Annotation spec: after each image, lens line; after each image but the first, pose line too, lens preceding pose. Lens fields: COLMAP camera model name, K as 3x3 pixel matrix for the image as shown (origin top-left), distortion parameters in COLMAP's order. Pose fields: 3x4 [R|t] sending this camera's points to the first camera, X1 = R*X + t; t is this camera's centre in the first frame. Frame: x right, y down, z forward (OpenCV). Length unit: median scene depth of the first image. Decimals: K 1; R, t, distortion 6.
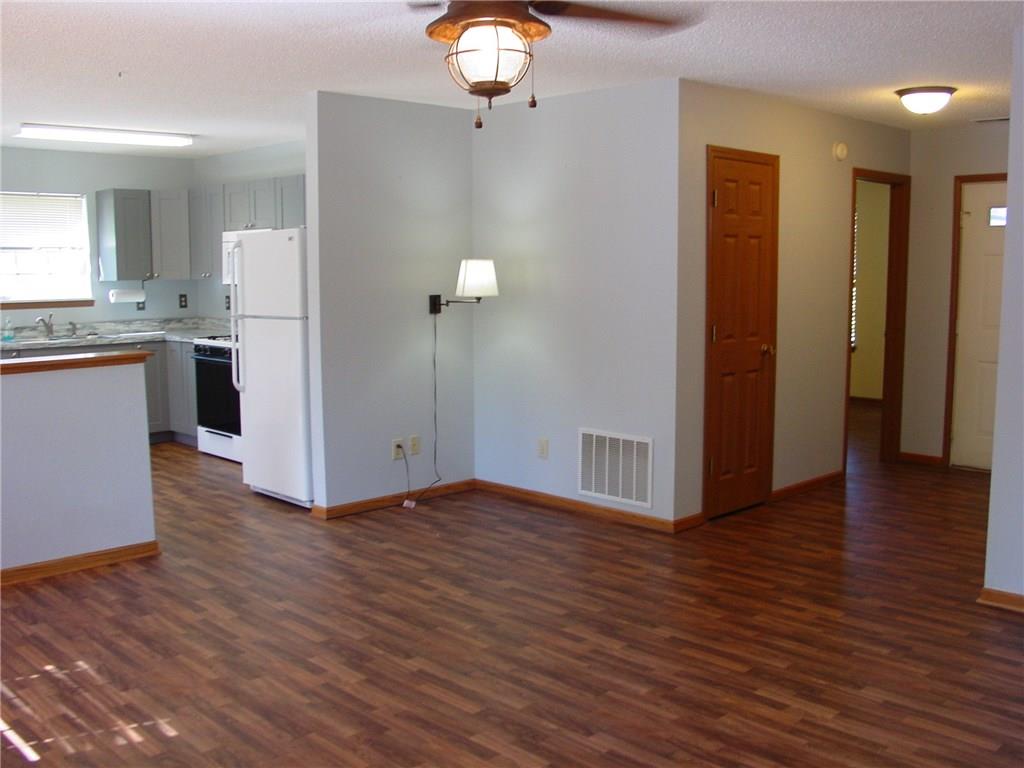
lens RADIAL K [[1027.2, 0, 506.7], [0, 1027.2, 379.9], [0, 0, 1]] dist [-0.085013, 0.000000]
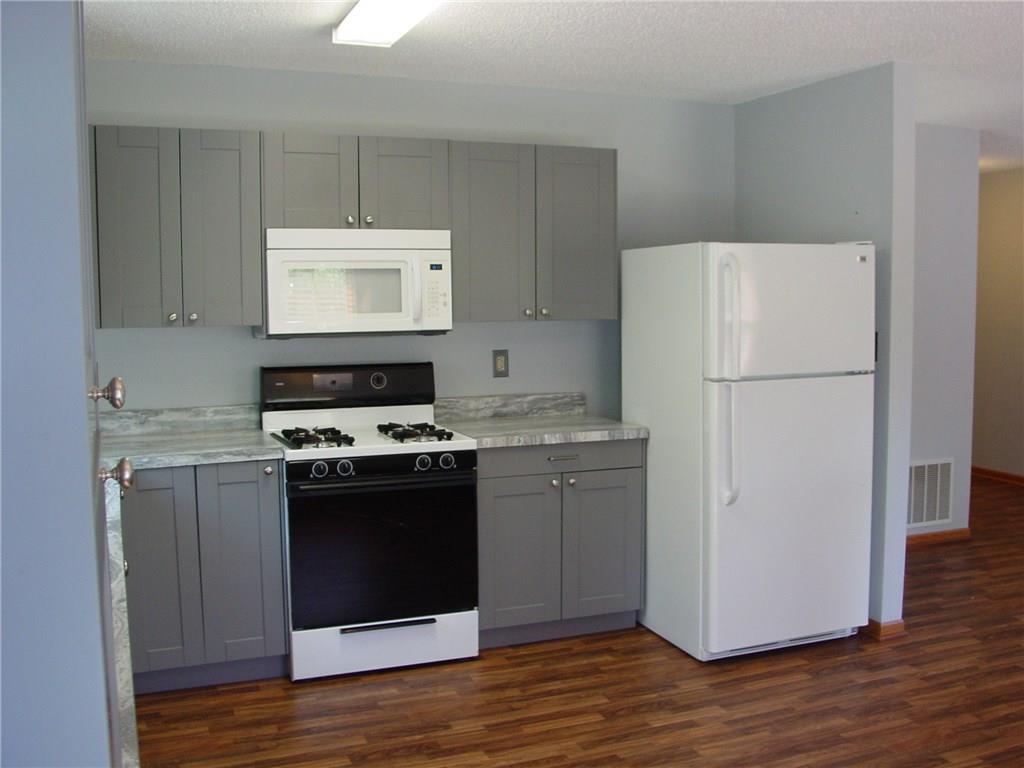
lens RADIAL K [[1059.3, 0, 531.9], [0, 1059.3, 368.4], [0, 0, 1]] dist [-0.101998, 0.000000]
pose [[0.339353, -0.065386, 0.938384, -1.236111], [0.103539, 0.994116, 0.031827, -0.139263], [-0.934944, 0.086359, 0.344126, 1.246864]]
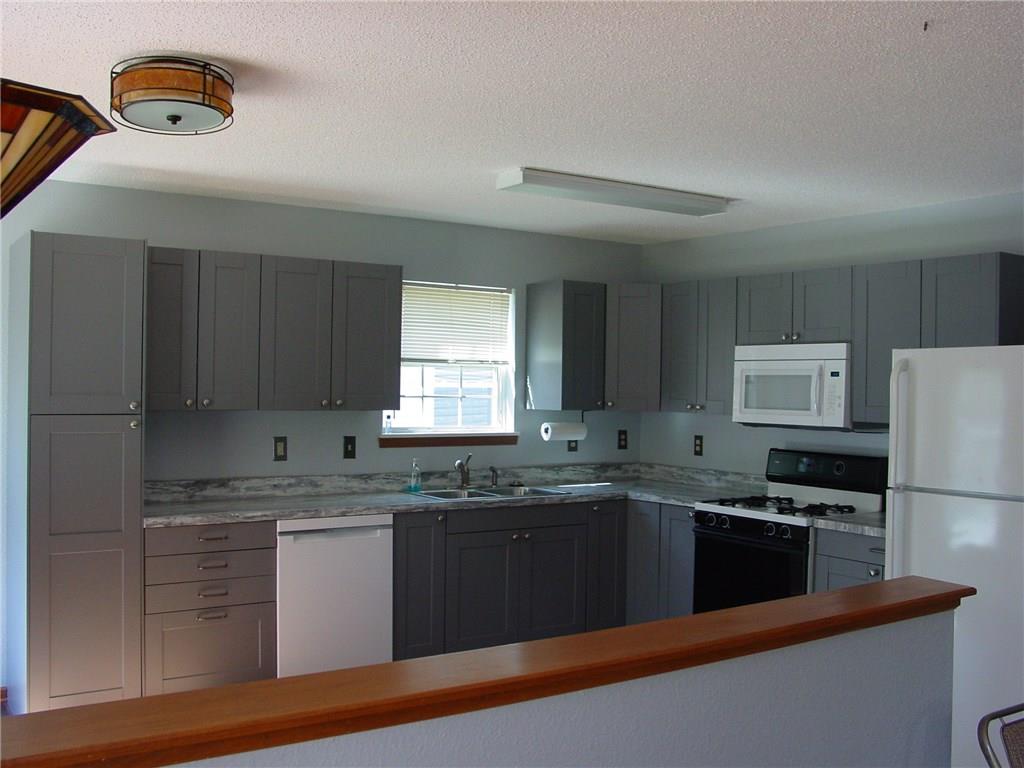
lens RADIAL K [[1027.2, 0, 516.6], [0, 1027.2, 390.2], [0, 0, 1]] dist [-0.085013, 0.000000]
pose [[0.984571, 0.027269, -0.172847, -0.411850], [-0.045617, 0.993626, -0.103085, -0.052500], [0.168934, 0.109379, 0.979539, 0.419166]]
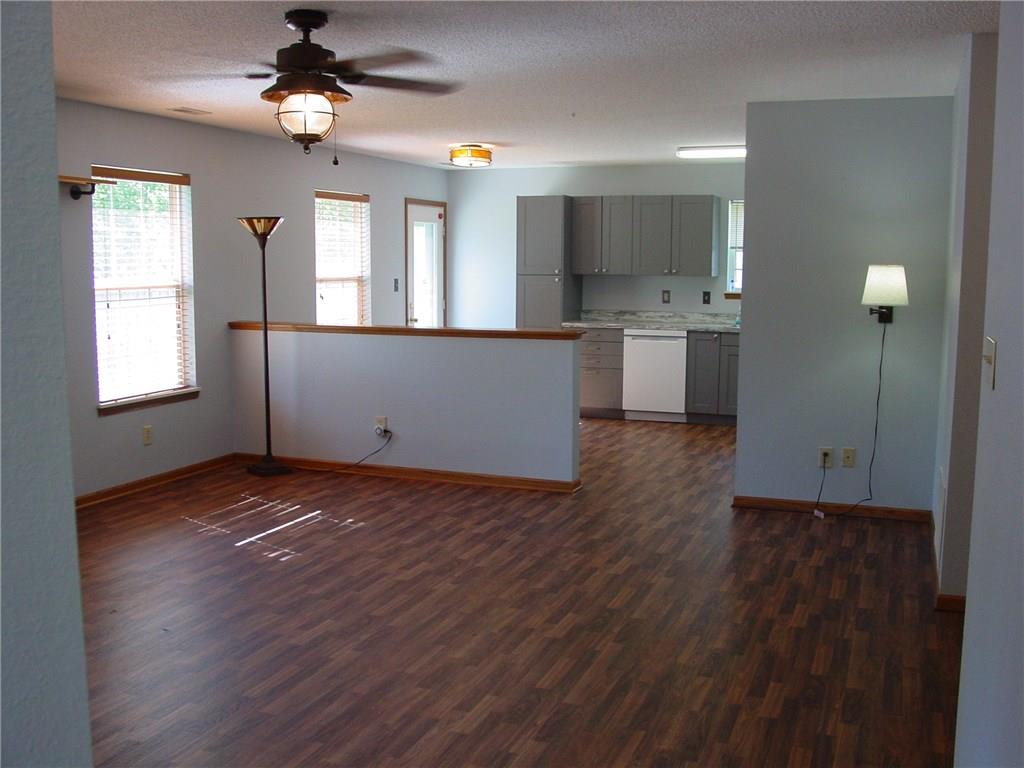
lens RADIAL K [[1027.2, 0, 528.4], [0, 1027.2, 383.2], [0, 0, 1]] dist [-0.085013, 0.000000]
pose [[0.439458, 0.117606, -0.890531, 0.650454], [-0.111162, 0.990892, 0.076004, -0.046691], [0.891358, 0.065592, 0.448529, 0.321761]]
